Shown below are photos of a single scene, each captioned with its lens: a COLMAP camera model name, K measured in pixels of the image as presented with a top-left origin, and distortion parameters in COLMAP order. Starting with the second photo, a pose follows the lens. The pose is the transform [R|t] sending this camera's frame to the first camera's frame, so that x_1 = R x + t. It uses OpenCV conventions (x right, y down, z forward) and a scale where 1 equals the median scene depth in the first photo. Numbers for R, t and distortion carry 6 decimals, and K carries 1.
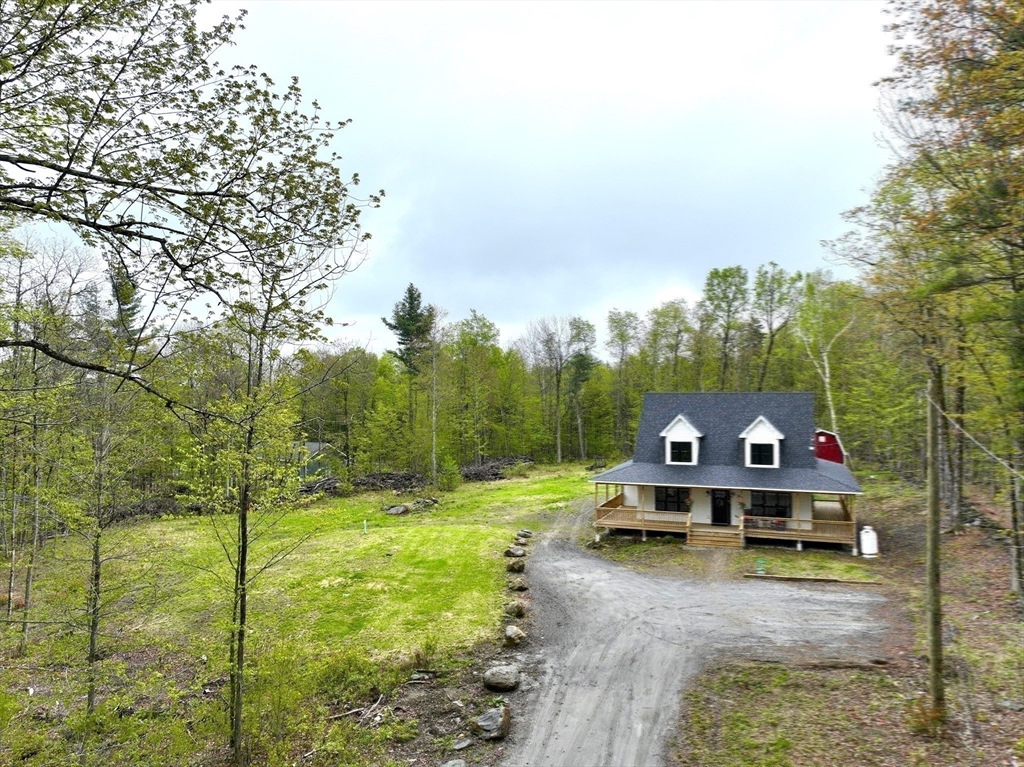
lens RADIAL K [[762.0, 0, 491.3], [0, 762.0, 383.6], [0, 0, 1]] dist [-0.000796, -0.002330]
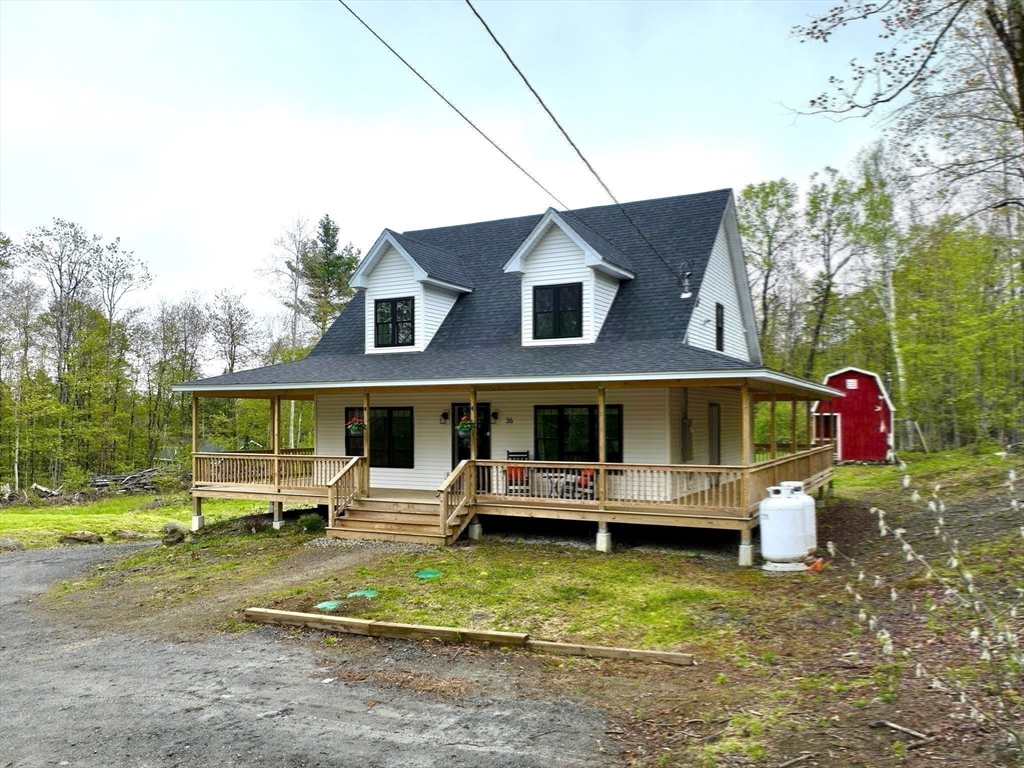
lens RADIAL K [[805.6, 0, 529.3], [0, 805.6, 420.5], [0, 0, 1]] dist [-0.000621, -0.001885]
pose [[0.996150, 0.001621, -0.087653, 0.371223], [-0.000987, 0.999973, 0.007269, 0.143147], [0.087663, -0.007154, 0.996125, 0.573592]]
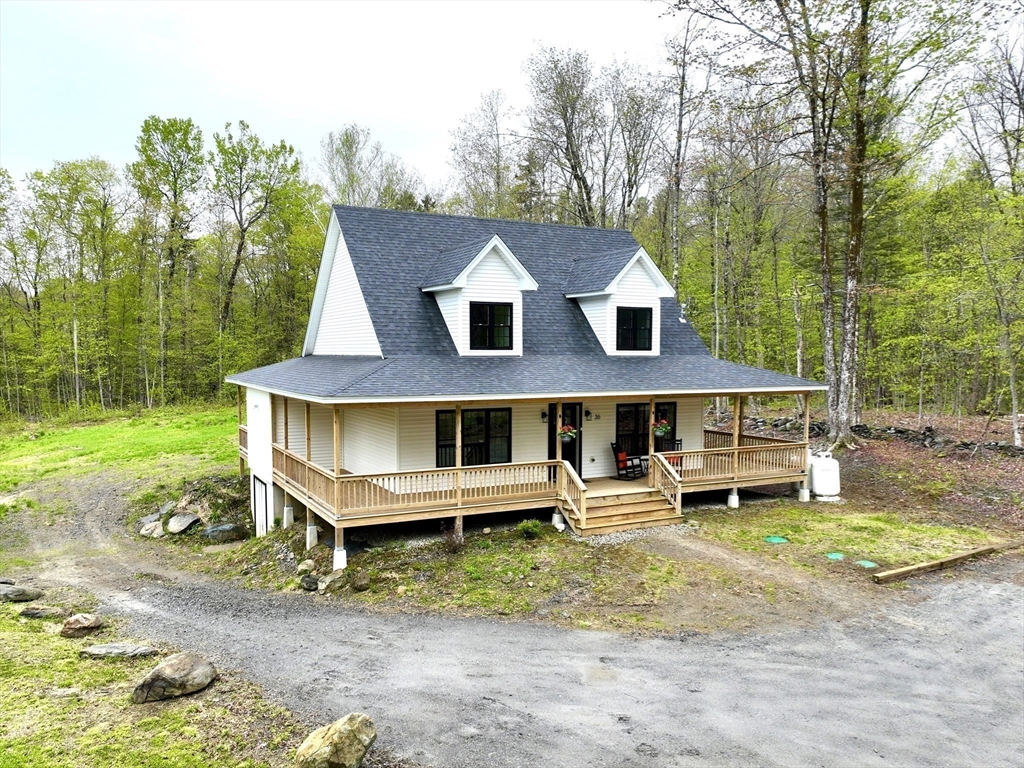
lens RADIAL K [[805.6, 0, 529.3], [0, 805.6, 420.5], [0, 0, 1]] dist [-0.000621, -0.001885]
pose [[0.642162, -0.059606, 0.764248, -0.090697], [-0.008688, 0.996342, 0.085008, 0.105744], [-0.766519, -0.061229, 0.639296, 0.700520]]
